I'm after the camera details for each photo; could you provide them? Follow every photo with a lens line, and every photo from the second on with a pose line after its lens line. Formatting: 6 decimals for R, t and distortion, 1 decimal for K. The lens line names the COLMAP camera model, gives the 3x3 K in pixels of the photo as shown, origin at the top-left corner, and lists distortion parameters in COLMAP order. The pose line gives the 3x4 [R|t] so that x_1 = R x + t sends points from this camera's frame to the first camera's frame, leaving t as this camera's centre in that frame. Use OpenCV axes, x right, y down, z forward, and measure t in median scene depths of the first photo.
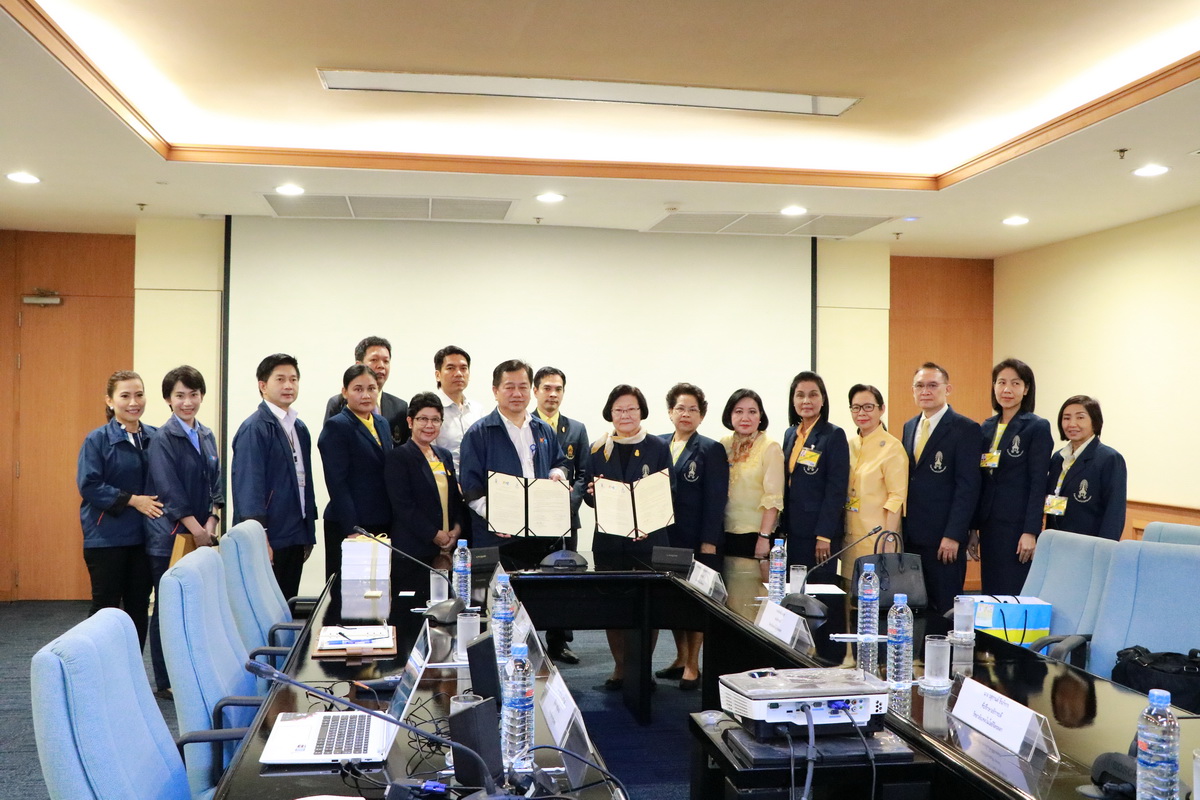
lens RADIAL K [[1108.1, 0, 600.0], [0, 1108.1, 400.0], [0, 0, 1]] dist [-0.048278, 0.001337]
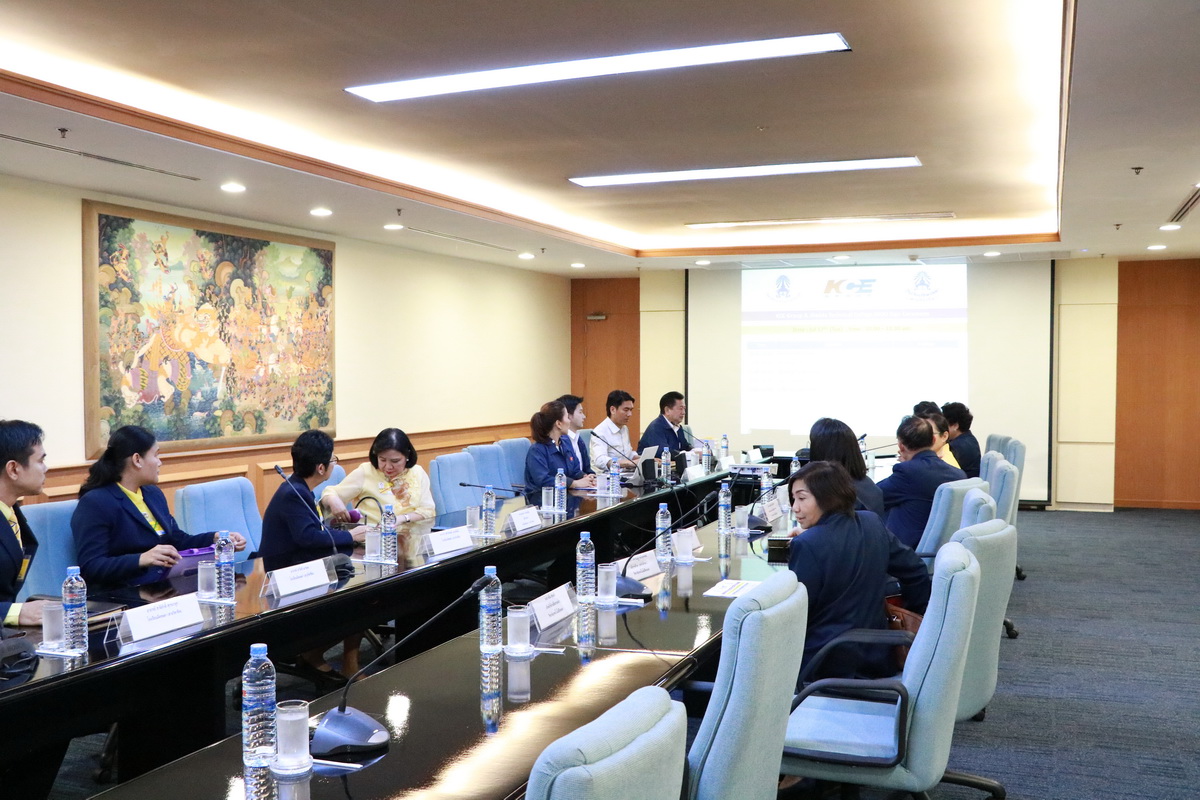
lens RADIAL K [[1171.7, 0, 600.0], [0, 1171.7, 400.0], [0, 0, 1]] dist [-0.027317, -0.014962]
pose [[0.858610, 0.002568, -0.512623, 0.488961], [0.015469, 0.999402, 0.030915, -0.017807], [0.512396, -0.034473, 0.858057, -0.656166]]
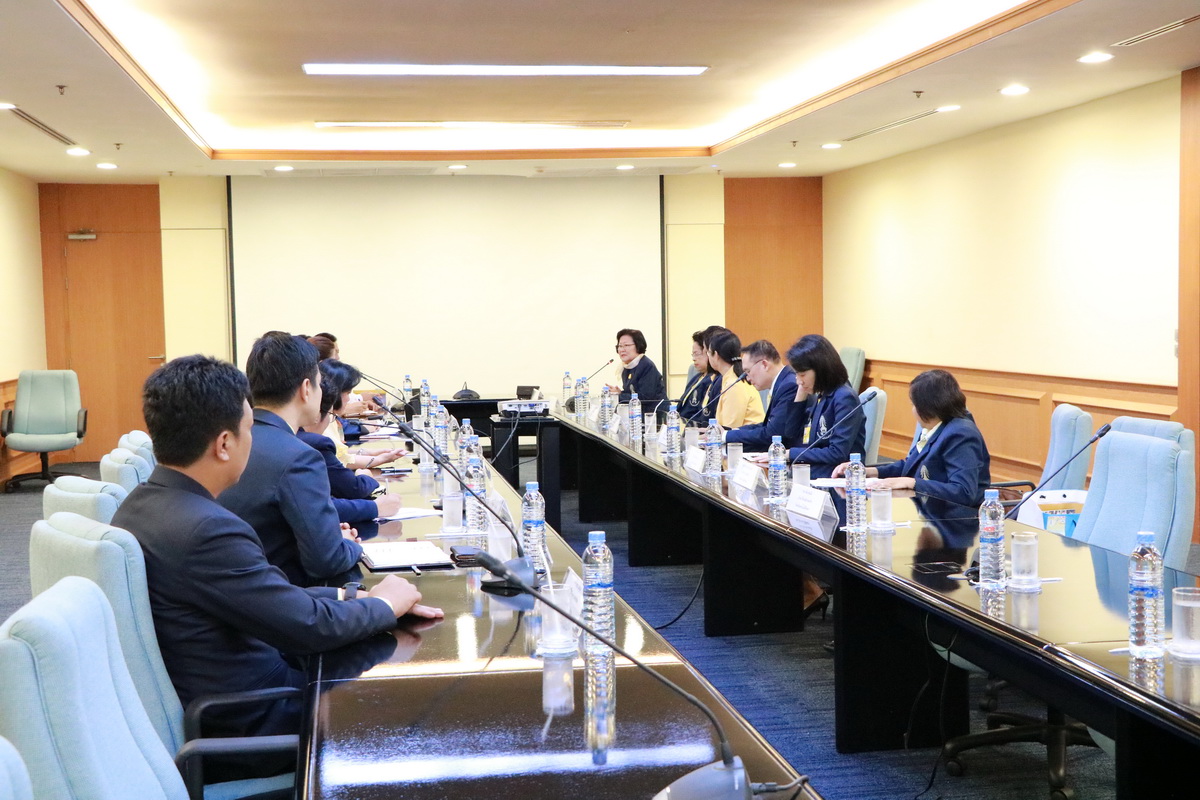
lens RADIAL K [[1601.0, 0, 600.0], [0, 1601.0, 400.0], [0, 0, 1]] dist [0.022667, 0.060515]
pose [[0.999523, -0.029694, -0.008495, 0.132069], [0.030199, 0.997281, 0.067218, -0.006491], [0.006476, -0.067442, 0.997702, -0.997823]]
